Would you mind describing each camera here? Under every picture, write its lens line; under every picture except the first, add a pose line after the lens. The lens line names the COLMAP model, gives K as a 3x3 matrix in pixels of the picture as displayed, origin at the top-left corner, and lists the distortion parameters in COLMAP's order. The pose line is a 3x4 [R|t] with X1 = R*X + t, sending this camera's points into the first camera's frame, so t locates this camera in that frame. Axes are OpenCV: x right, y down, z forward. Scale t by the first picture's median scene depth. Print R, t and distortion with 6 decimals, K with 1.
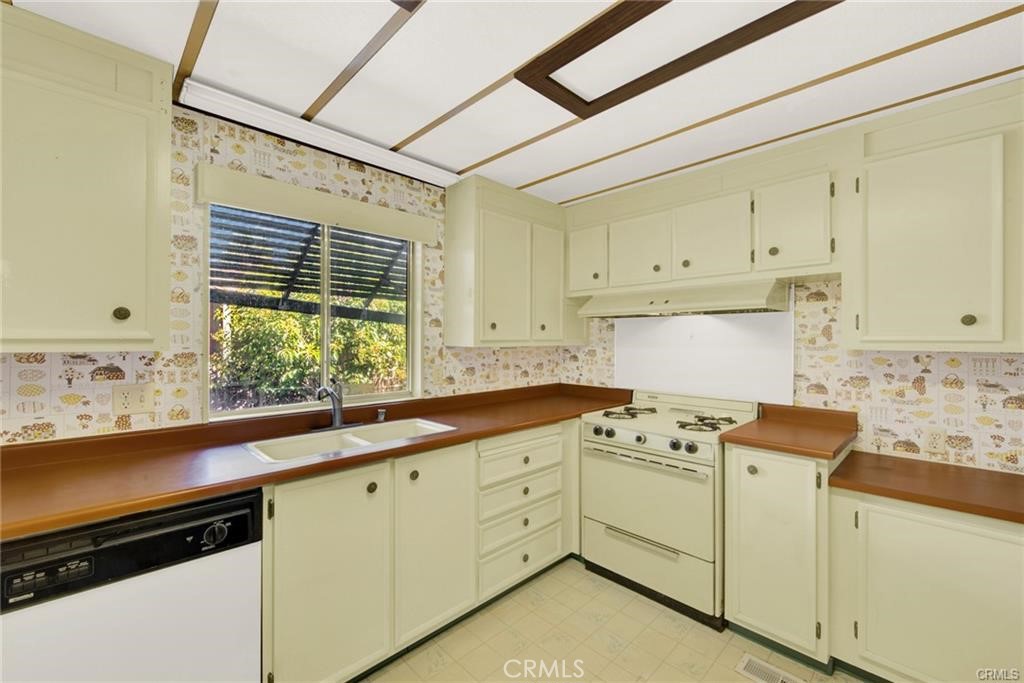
lens RADIAL K [[420.1, 0, 512.5], [0, 420.1, 339.7], [0, 0, 1]] dist [-0.002313, -0.000292]
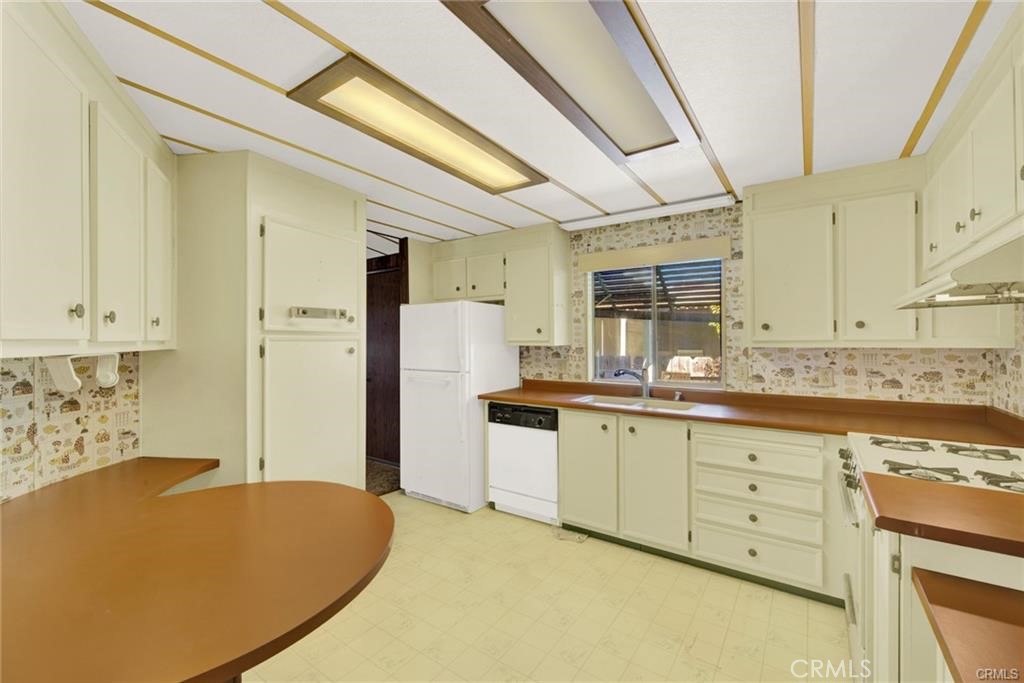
lens RADIAL K [[420.1, 0, 513.1], [0, 420.1, 341.6], [0, 0, 1]] dist [-0.002313, -0.000292]
pose [[0.171918, -0.000366, -0.985111, 0.870392], [0.002759, 0.999996, 0.000110, 0.001746], [0.985107, -0.002737, 0.171919, 0.229410]]
